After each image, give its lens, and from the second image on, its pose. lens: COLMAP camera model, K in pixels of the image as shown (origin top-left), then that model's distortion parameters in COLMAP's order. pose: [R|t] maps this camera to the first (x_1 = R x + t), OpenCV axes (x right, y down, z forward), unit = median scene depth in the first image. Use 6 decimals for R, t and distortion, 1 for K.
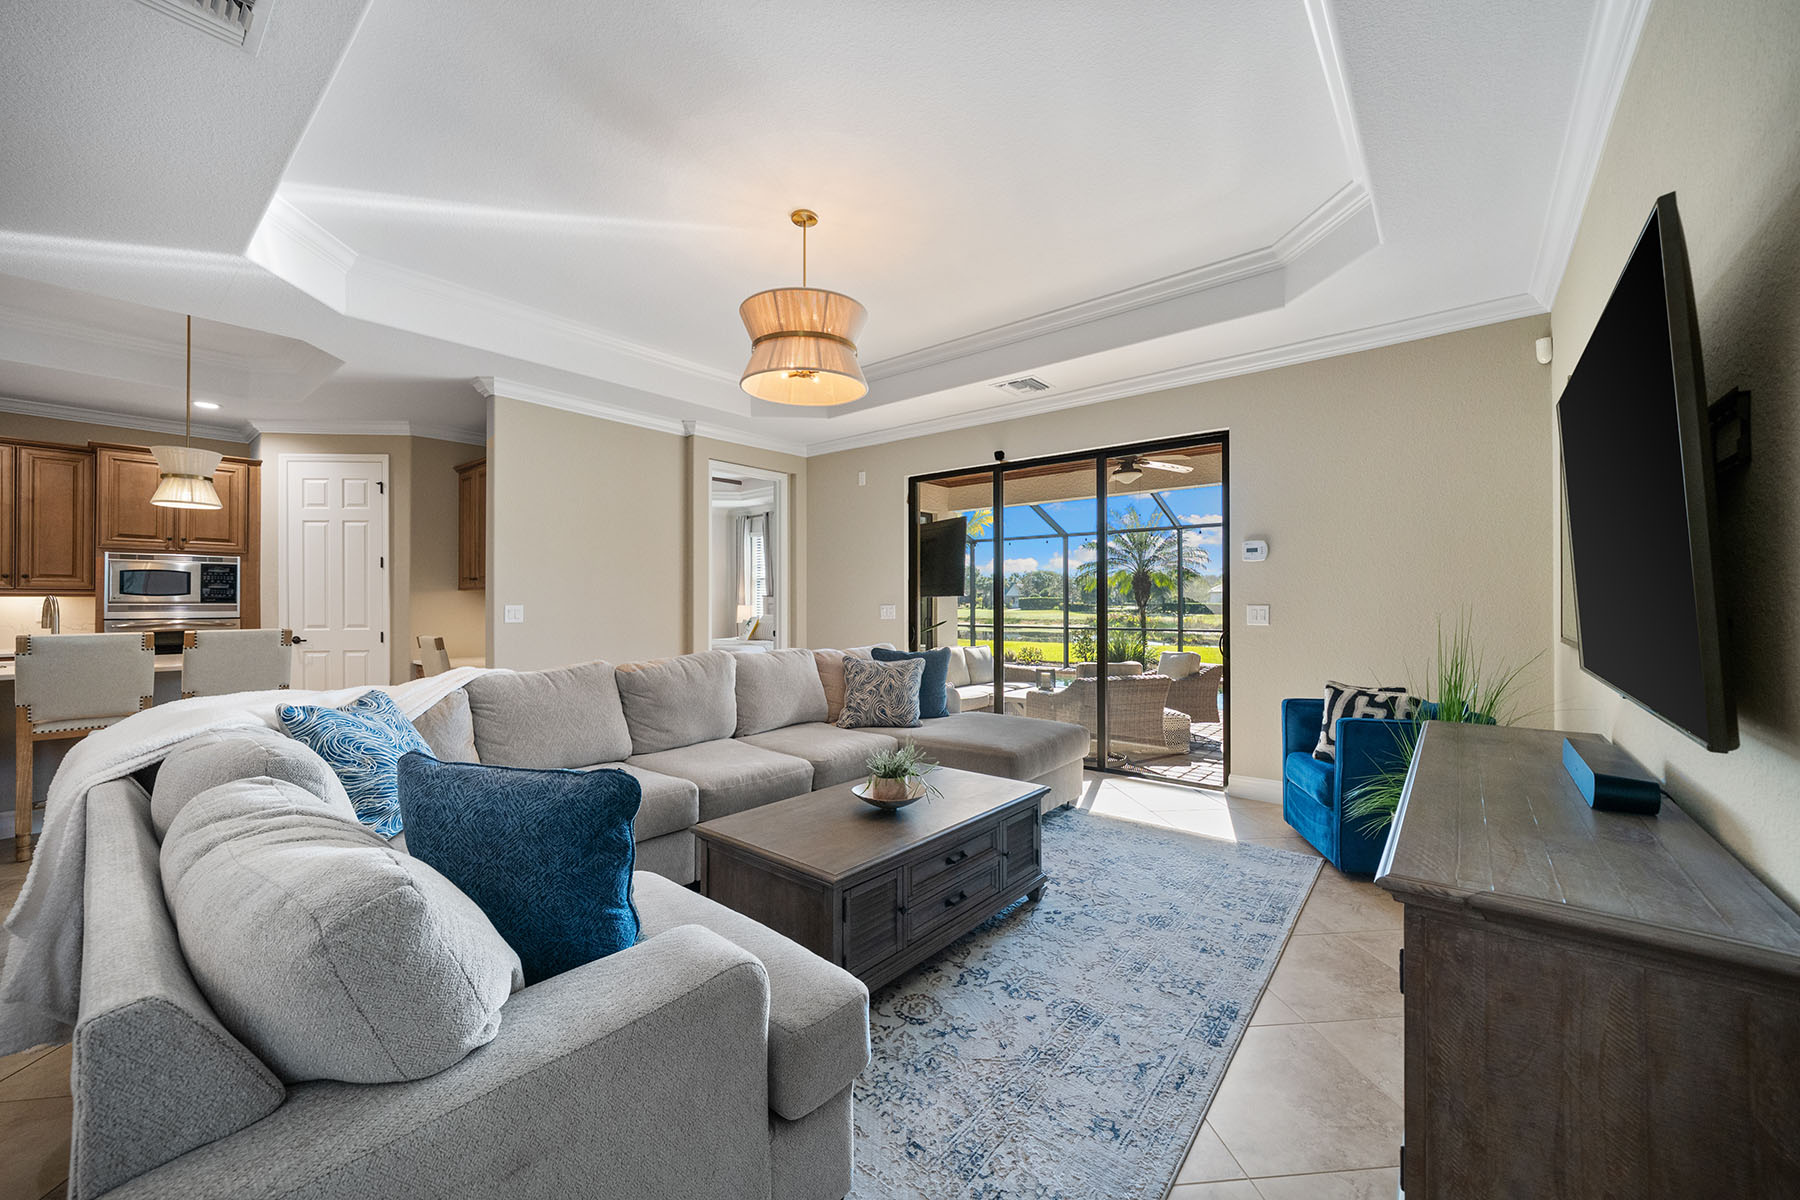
lens RADIAL K [[687.4, 0, 880.3], [0, 687.4, 595.5], [0, 0, 1]] dist [-0.001733, 0.002274]
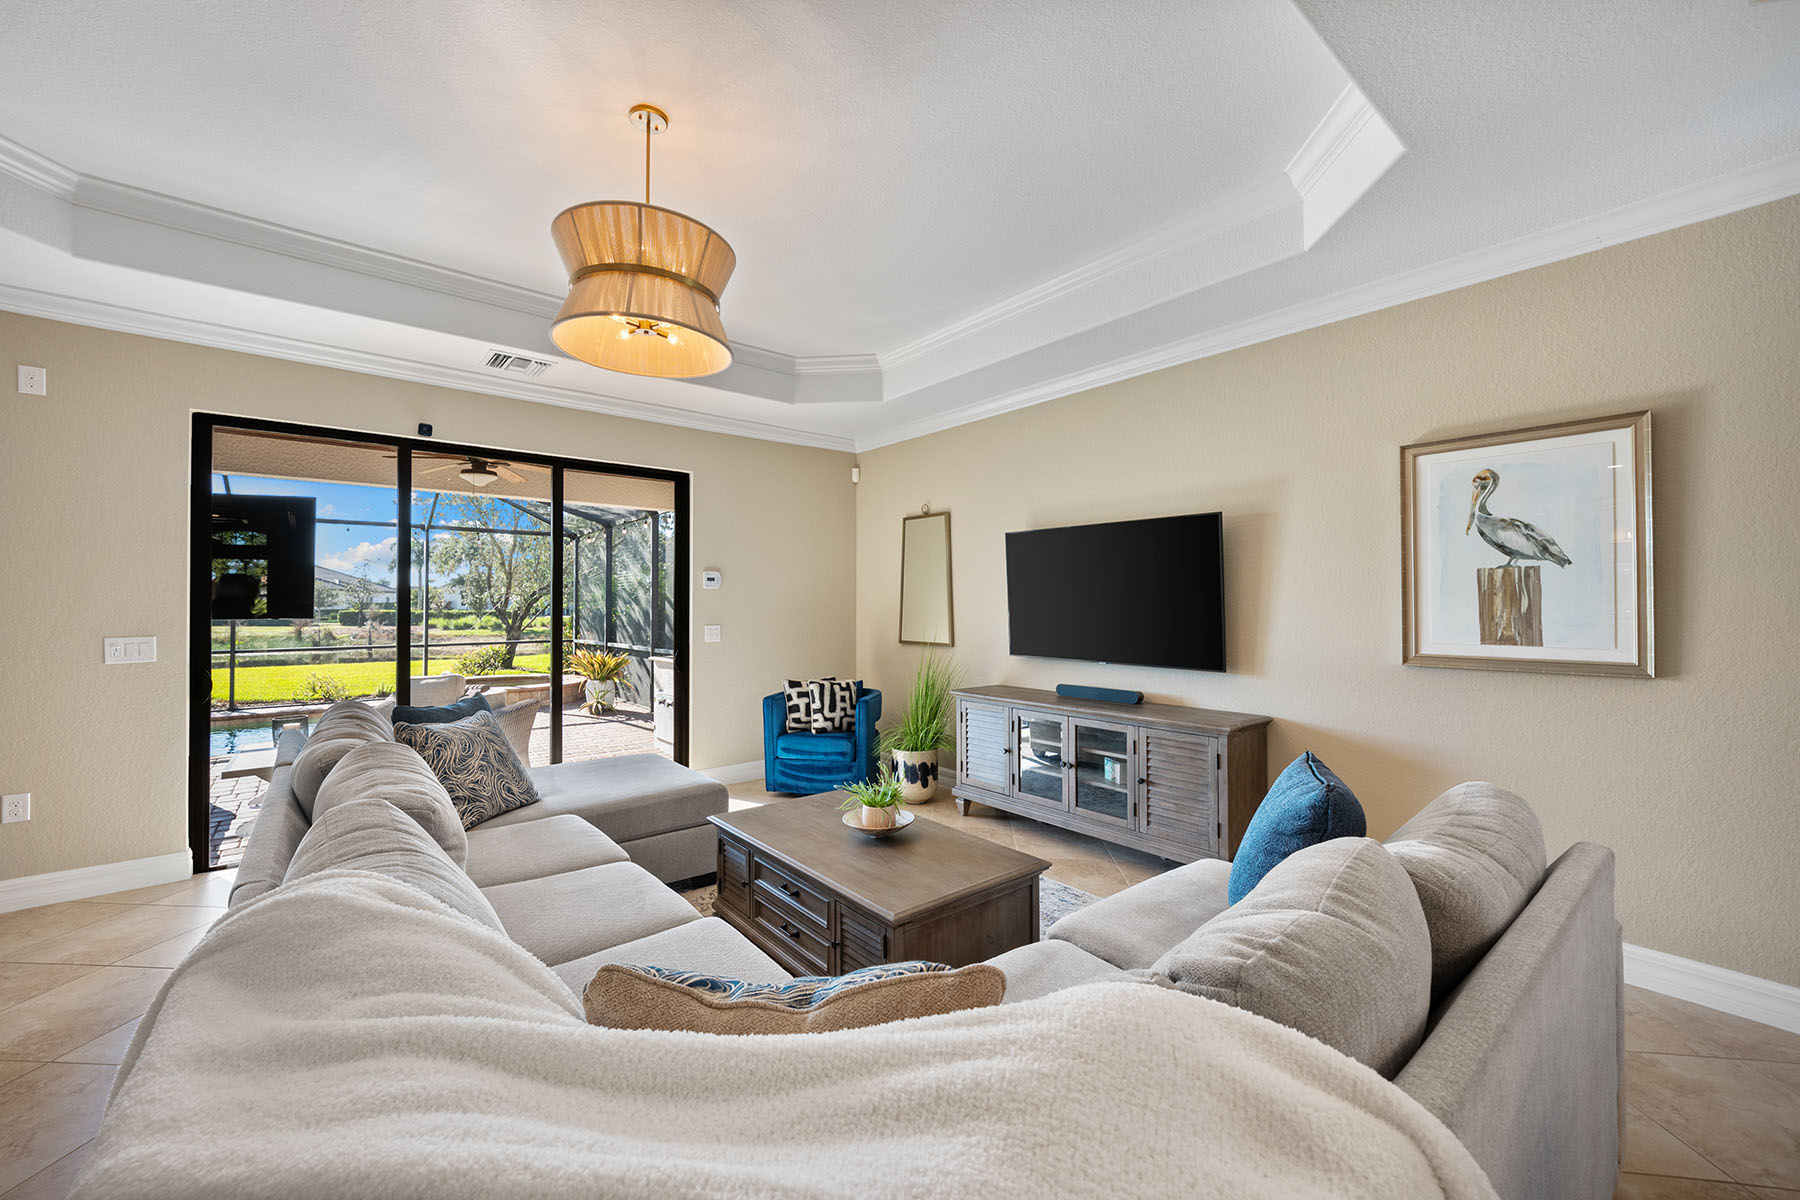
lens RADIAL K [[728.8, 0, 875.1], [0, 728.8, 593.3], [0, 0, 1]] dist [-0.002417, 0.003018]
pose [[0.202609, 0.019298, 0.979069, -0.511780], [-0.009633, 0.999797, -0.017713, -0.018452], [-0.979212, -0.005843, 0.202754, 0.375161]]
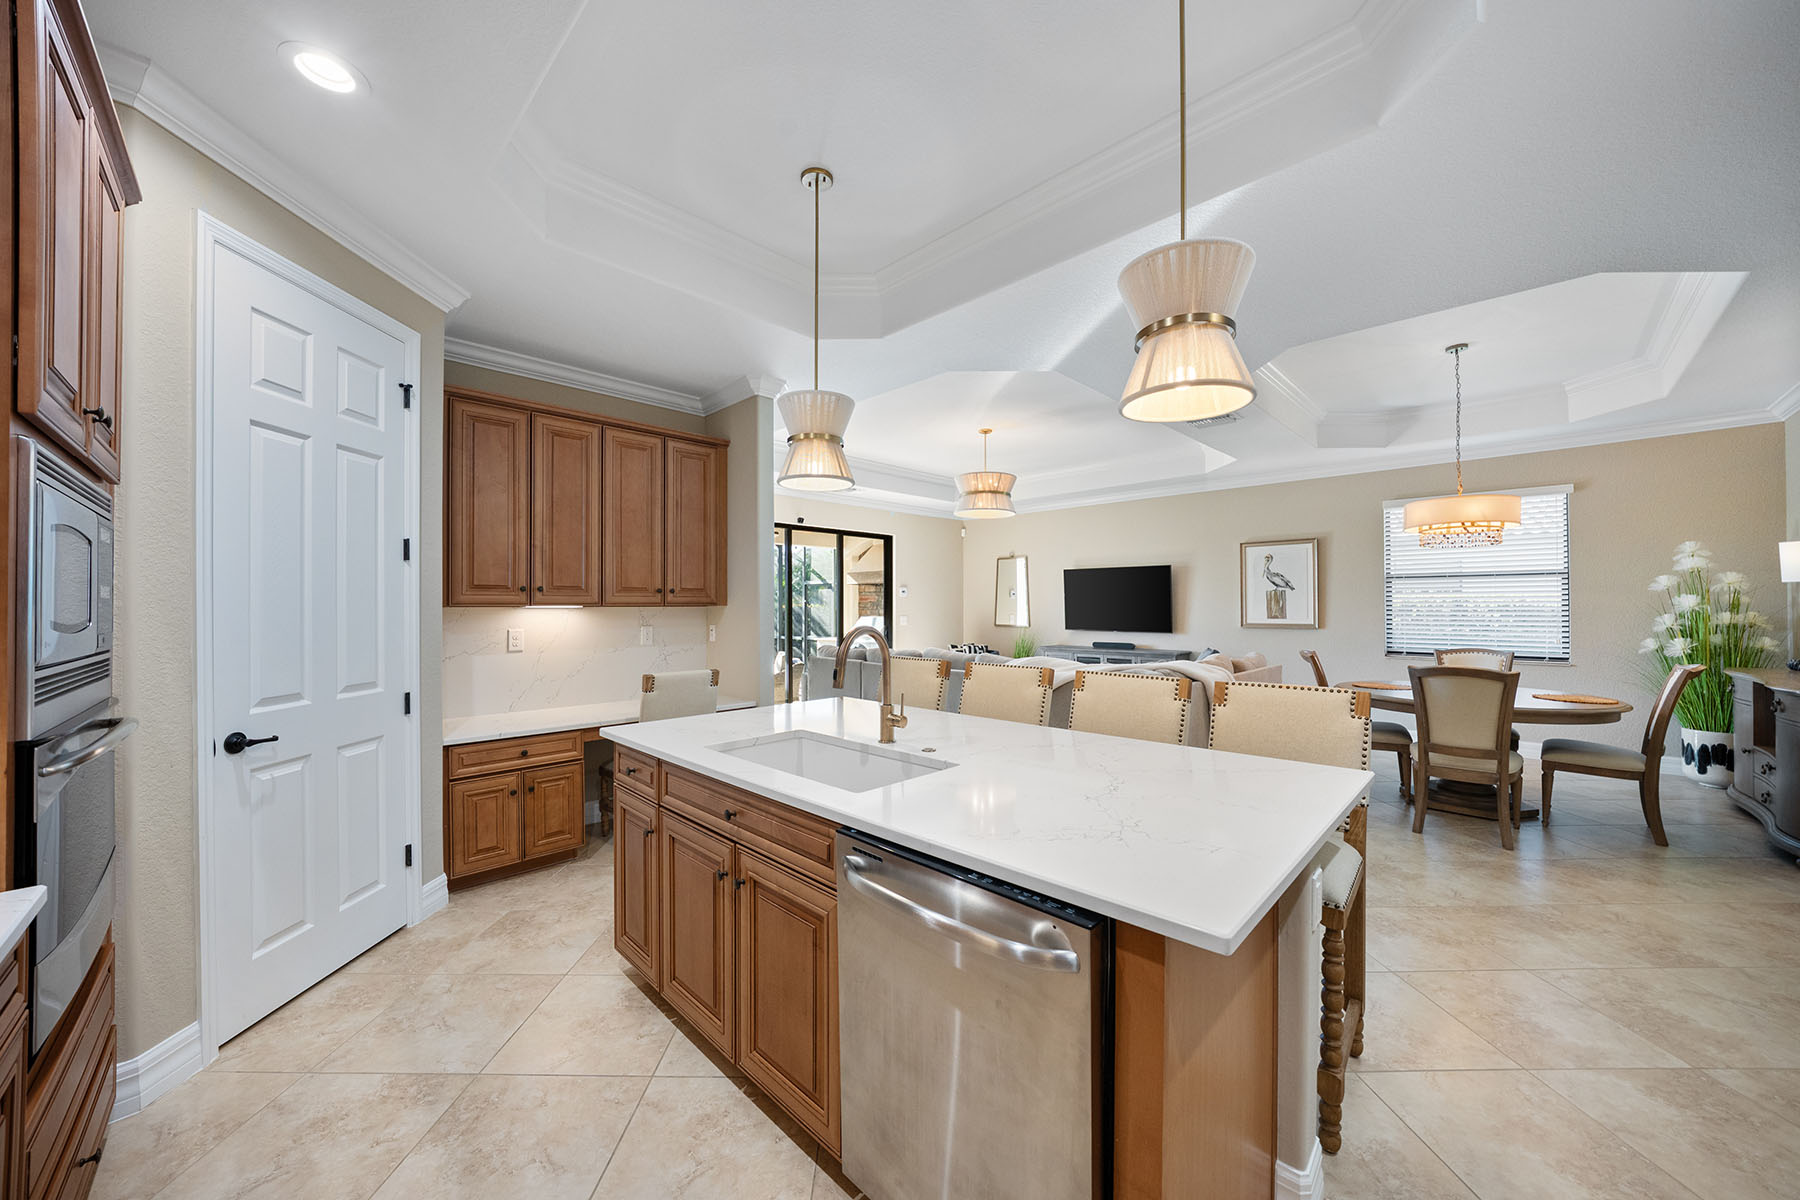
lens RADIAL K [[687.4, 0, 889.8], [0, 687.4, 602.3], [0, 0, 1]] dist [-0.001733, 0.002274]
pose [[0.076539, 0.010758, 0.997009, -1.315812], [-0.006196, 0.999928, -0.010313, -0.008933], [-0.997047, -0.005388, 0.076600, 0.690402]]
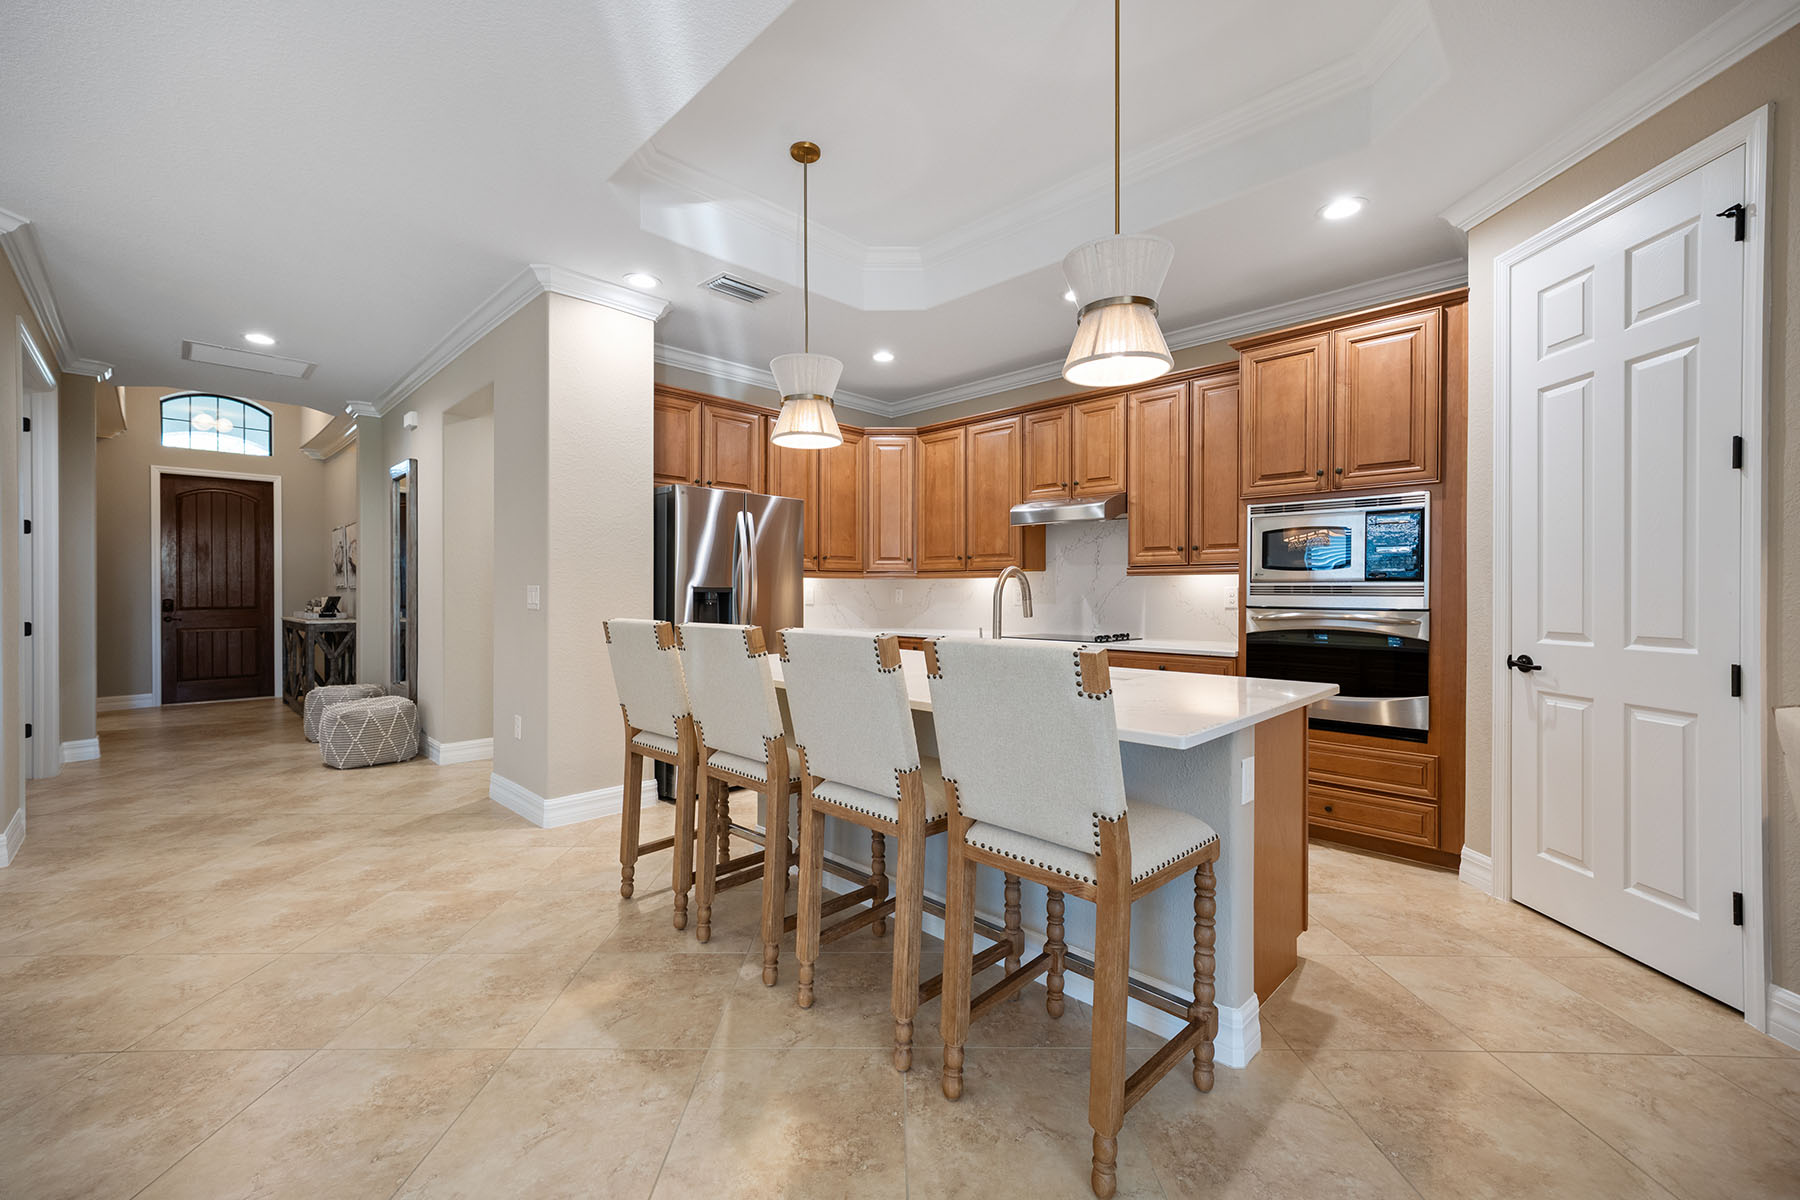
lens RADIAL K [[728.8, 0, 891.0], [0, 728.8, 596.8], [0, 0, 1]] dist [-0.002417, 0.003018]
pose [[-0.076233, 0.010852, -0.997031, -0.385221], [0.007341, 0.999920, 0.010322, 0.015364], [0.997063, -0.006532, -0.076307, 0.692942]]
